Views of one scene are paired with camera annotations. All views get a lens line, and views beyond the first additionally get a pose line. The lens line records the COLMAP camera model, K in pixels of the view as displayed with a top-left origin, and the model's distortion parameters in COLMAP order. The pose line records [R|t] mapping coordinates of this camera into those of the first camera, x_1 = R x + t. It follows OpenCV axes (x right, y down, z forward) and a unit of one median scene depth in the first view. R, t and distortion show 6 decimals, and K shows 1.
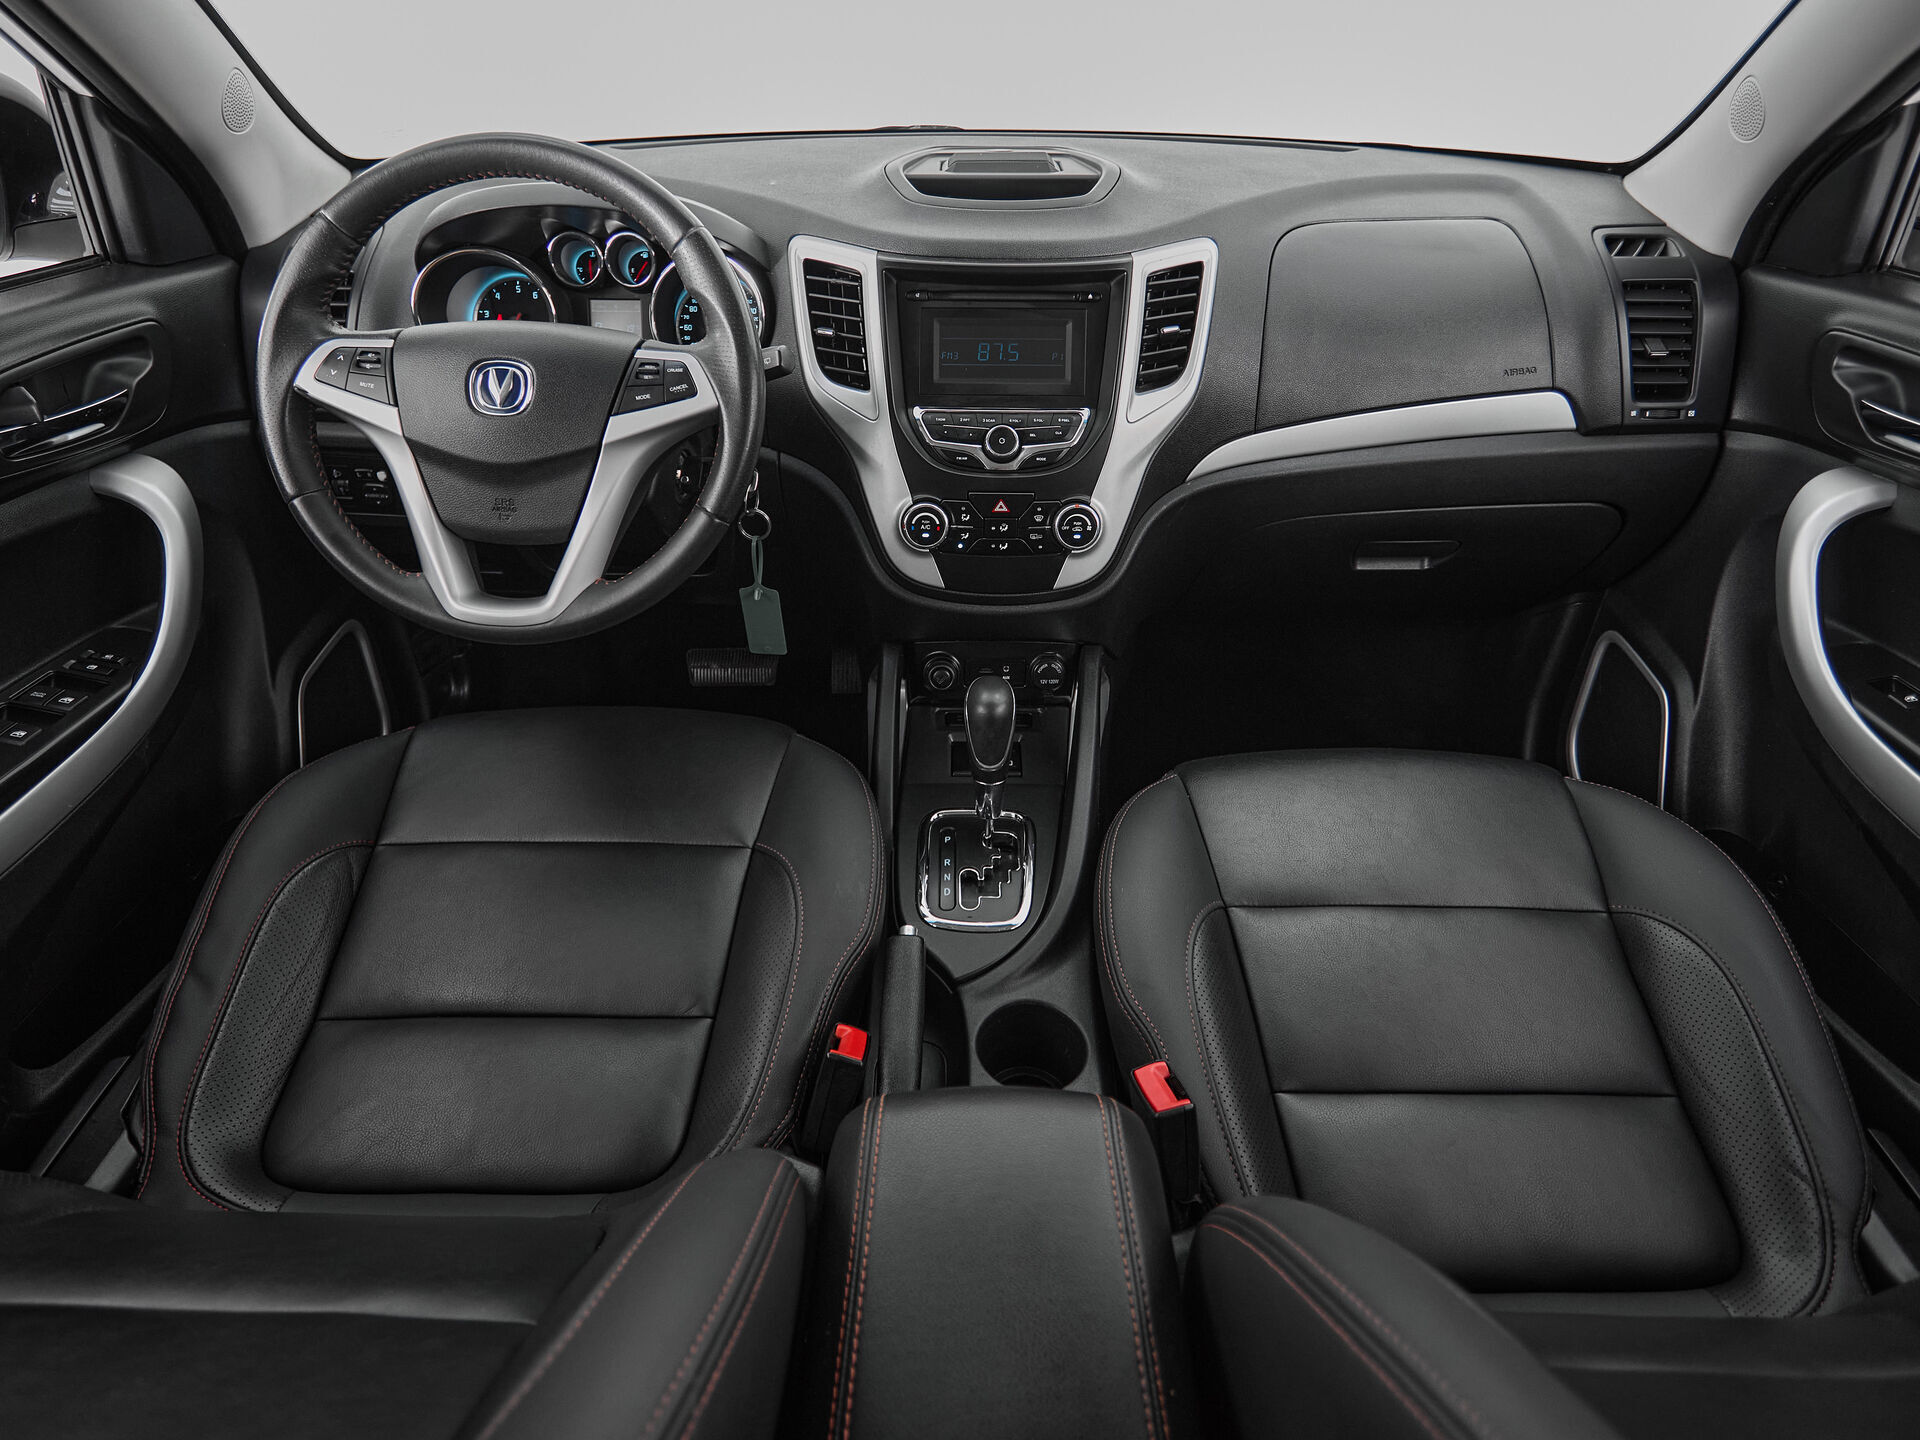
lens RADIAL K [[1130.1, 0, 946.8], [0, 1130.1, 656.8], [0, 0, 1]] dist [-0.001319, -0.002844]
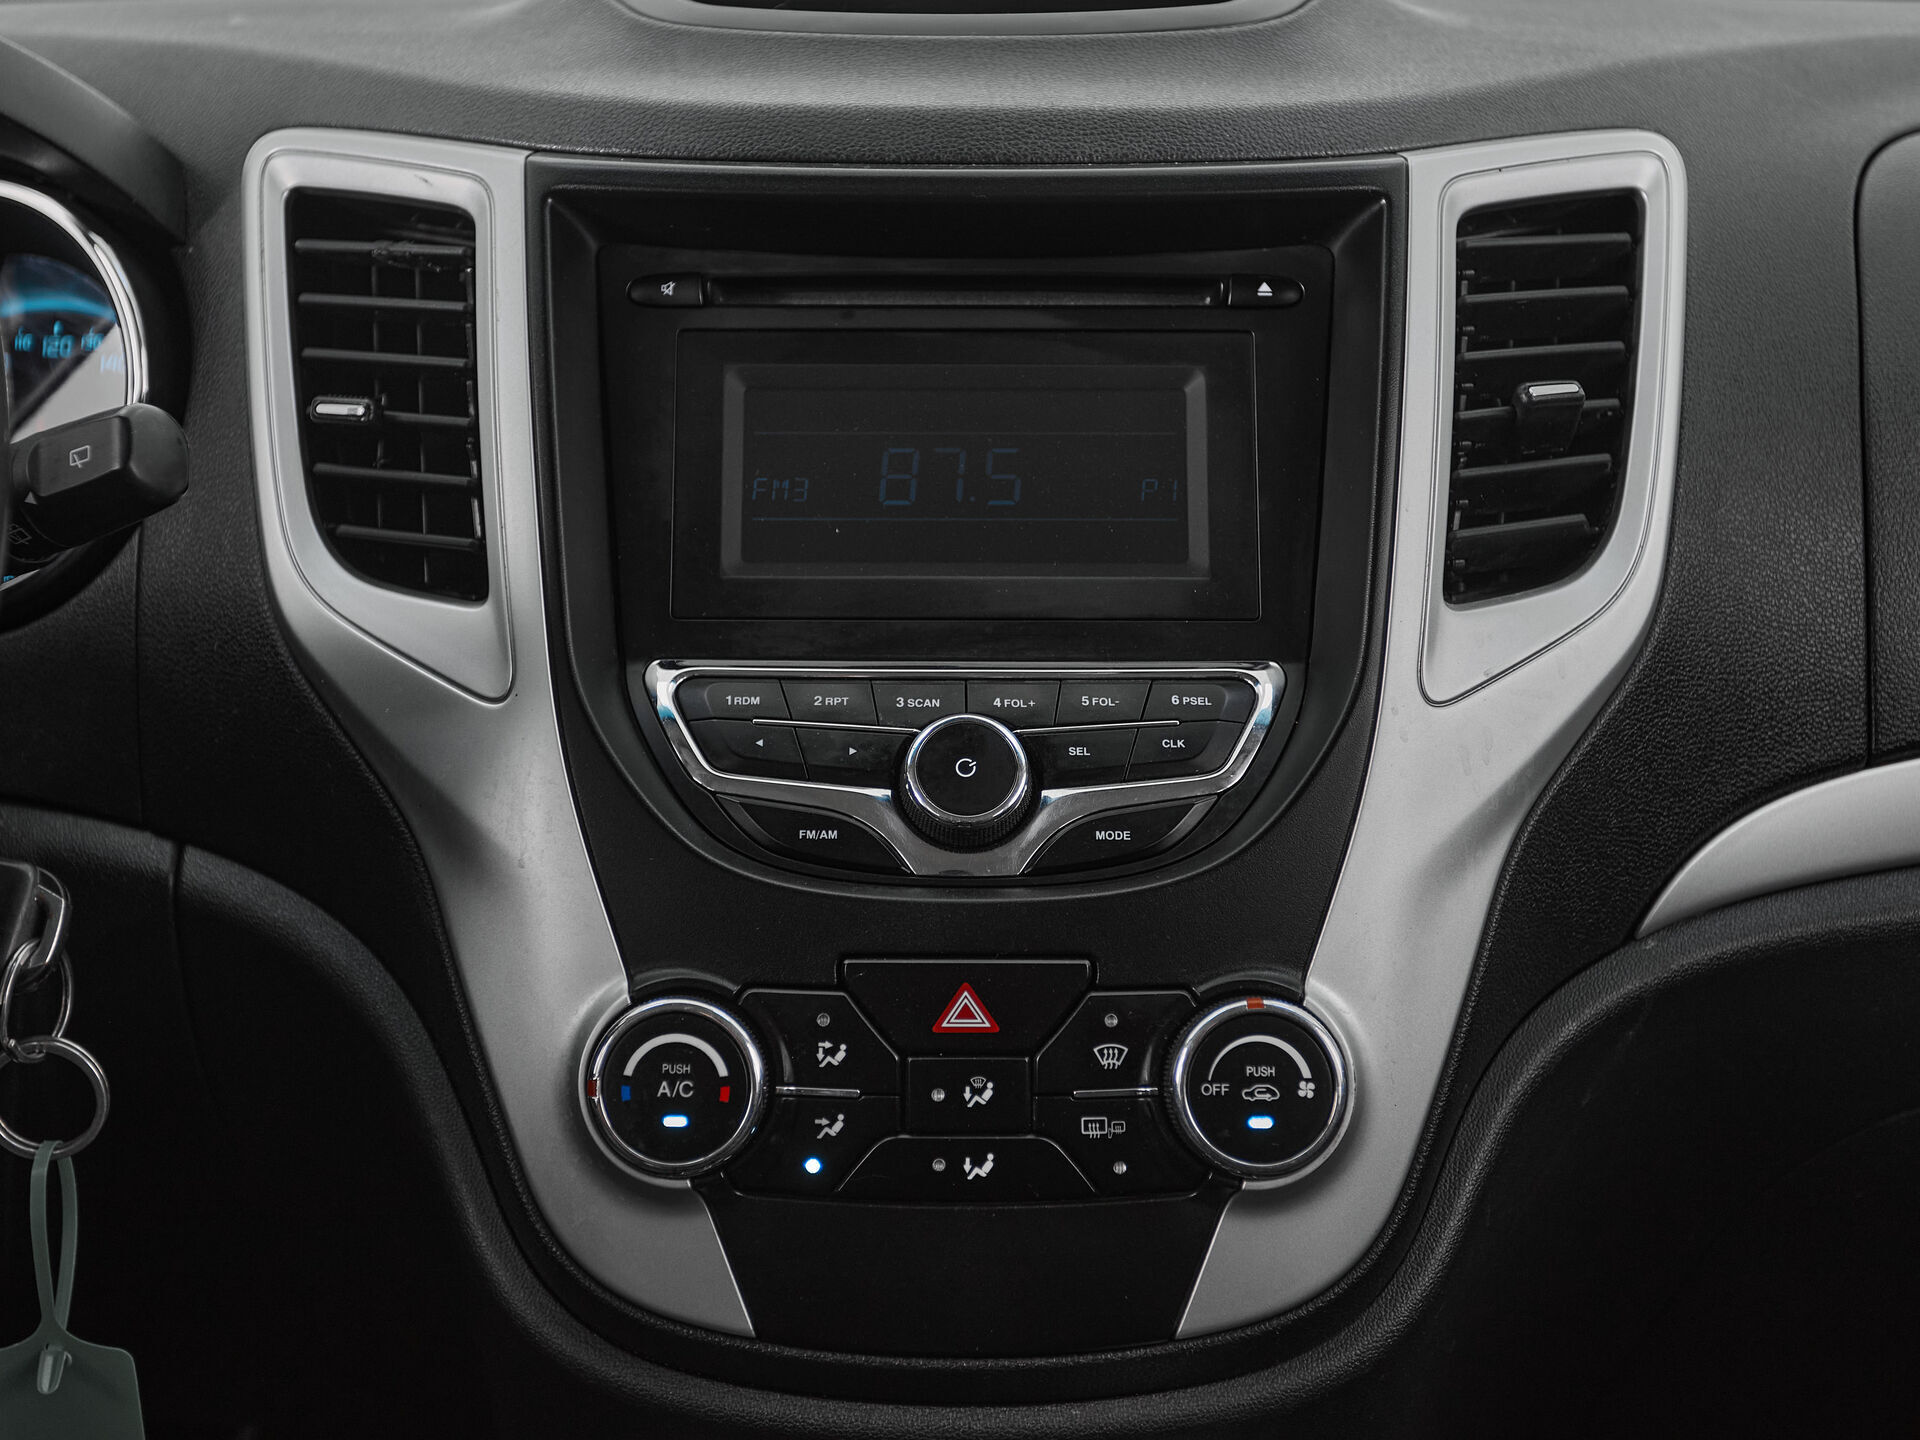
lens RADIAL K [[2695.7, 0, 913.8], [0, 2695.7, 649.0], [0, 0, 1]] dist [0.008024, 0.001240]
pose [[0.999961, -0.004491, 0.007639, 0.031264], [0.006733, 0.945500, -0.325554, -0.008275], [-0.005761, 0.325592, 0.945493, 0.377752]]
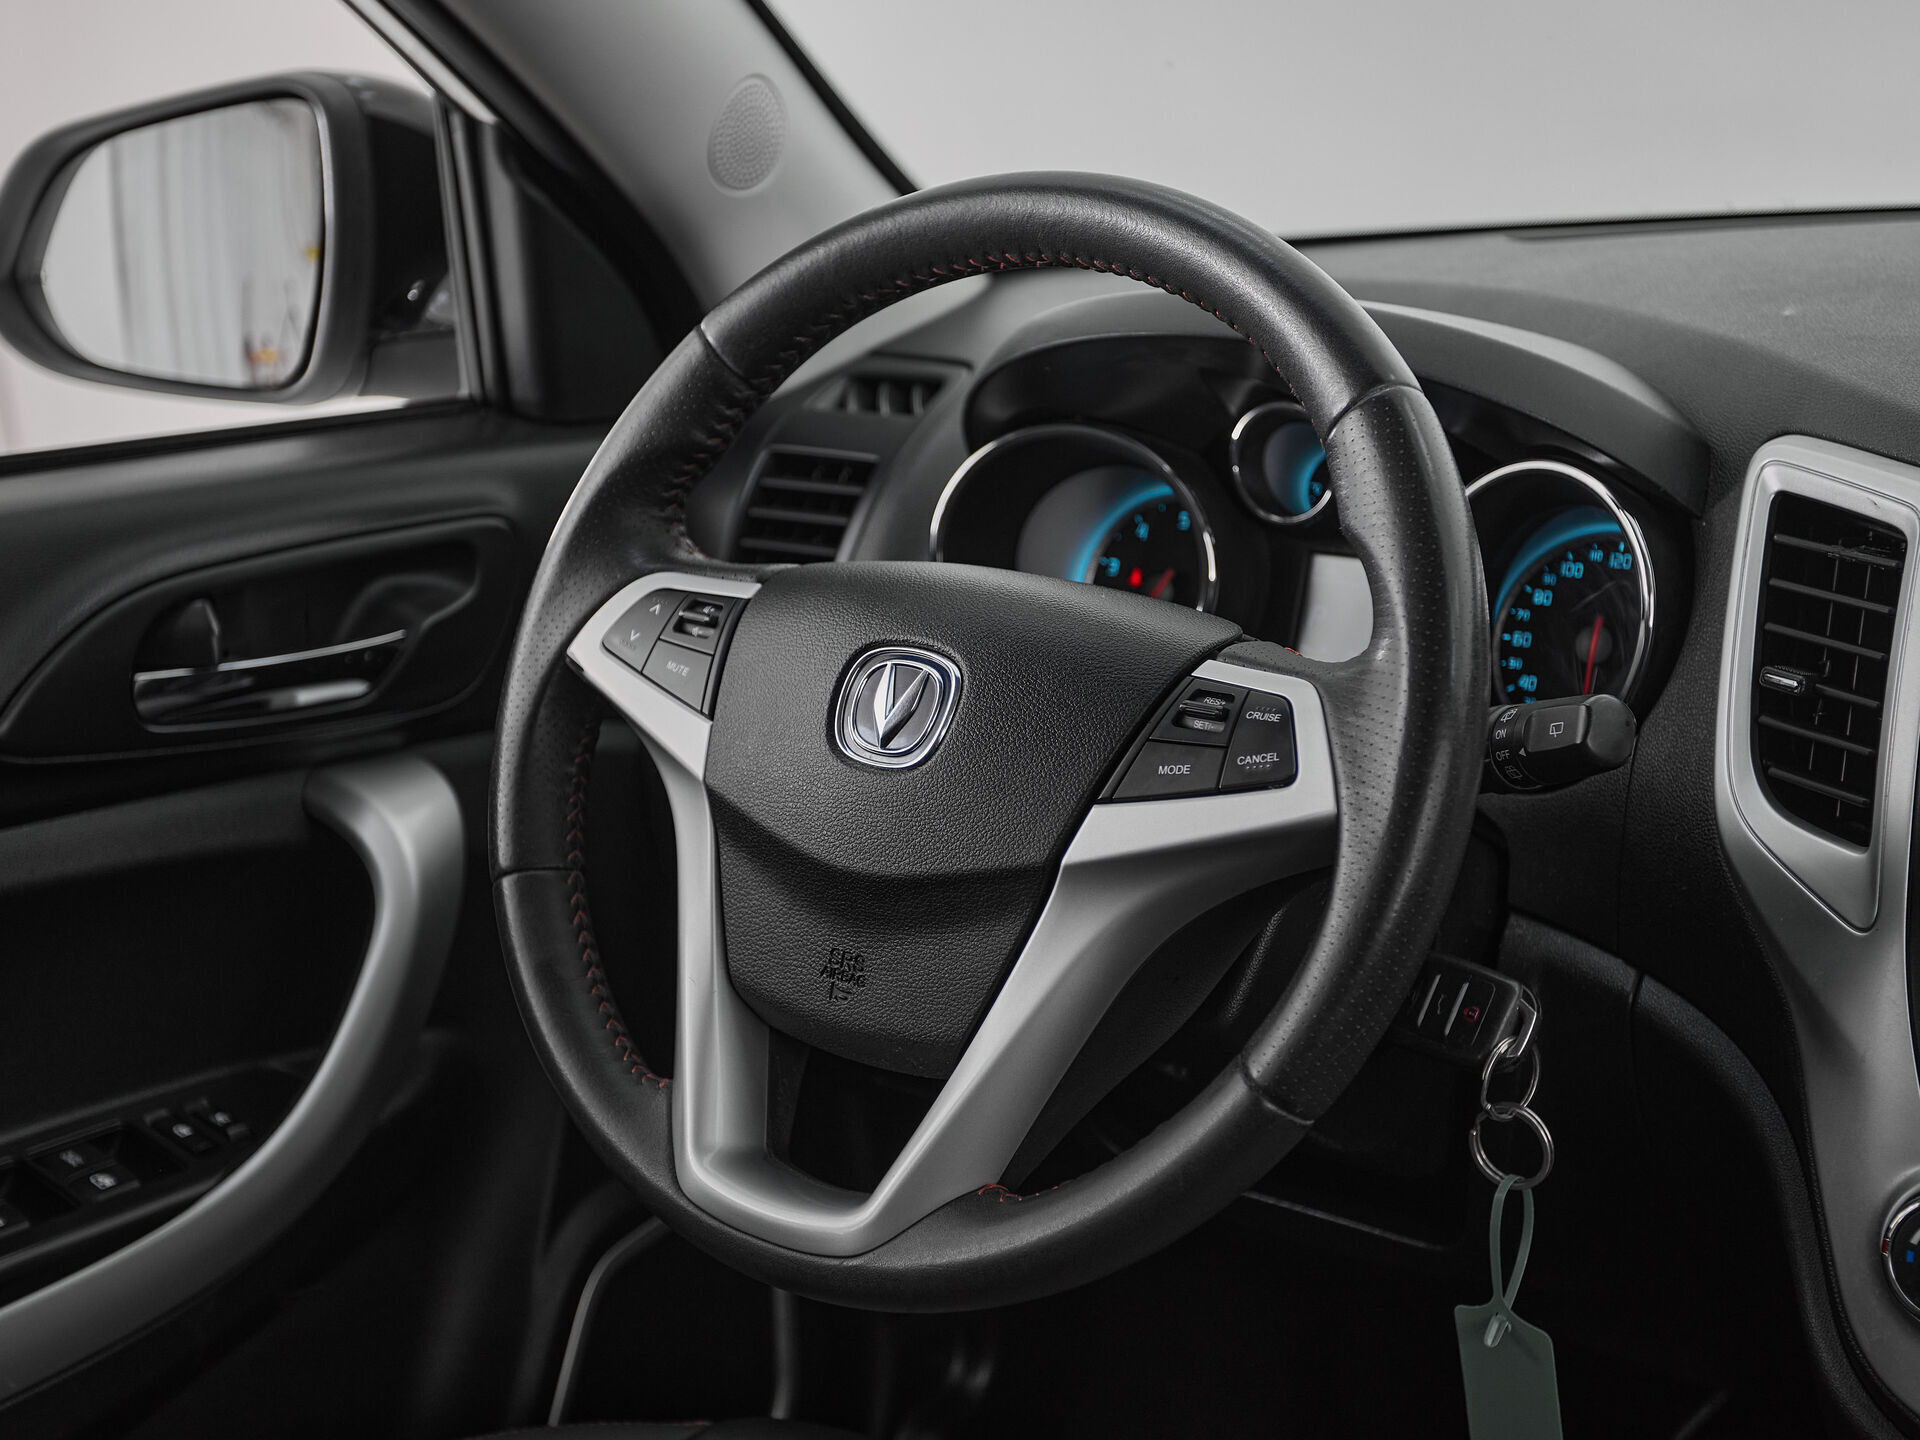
lens RADIAL K [[2539.1, 0, 910.7], [0, 2539.1, 720.8], [0, 0, 1]] dist [0.003380, 0.031833]
pose [[0.794245, 0.119235, -0.595784, 0.164487], [-0.268548, 0.948471, -0.168184, -0.057320], [0.545030, 0.293576, 0.785338, 0.192893]]
